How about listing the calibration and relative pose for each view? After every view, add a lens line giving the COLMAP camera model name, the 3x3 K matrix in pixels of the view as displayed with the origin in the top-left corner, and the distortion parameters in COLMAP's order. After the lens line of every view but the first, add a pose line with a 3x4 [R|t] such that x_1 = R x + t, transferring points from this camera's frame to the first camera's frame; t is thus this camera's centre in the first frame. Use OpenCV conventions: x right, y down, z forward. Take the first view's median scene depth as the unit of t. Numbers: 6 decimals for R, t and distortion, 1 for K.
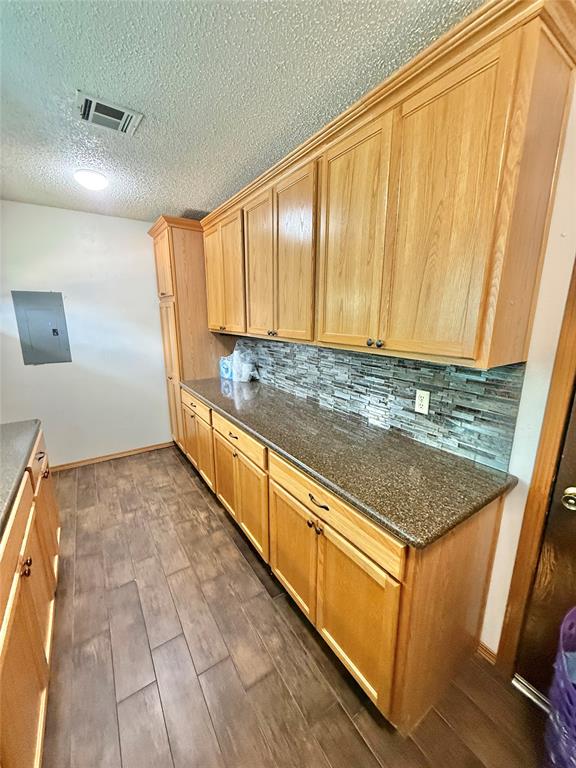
lens RADIAL K [[309.0, 0, 288.5], [0, 309.0, 381.8], [0, 0, 1]] dist [-0.002577, 0.000705]
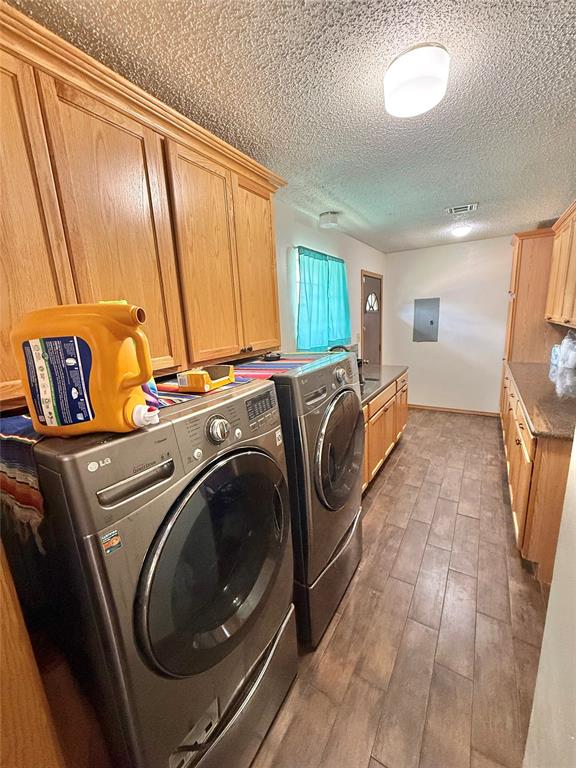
lens RADIAL K [[309.0, 0, 290.3], [0, 309.0, 382.7], [0, 0, 1]] dist [-0.002577, 0.000705]
pose [[0.420913, 0.168435, -0.891326, 0.437668], [-0.154456, 0.981568, 0.112549, 0.082677], [0.893854, 0.090298, 0.439170, -0.355192]]
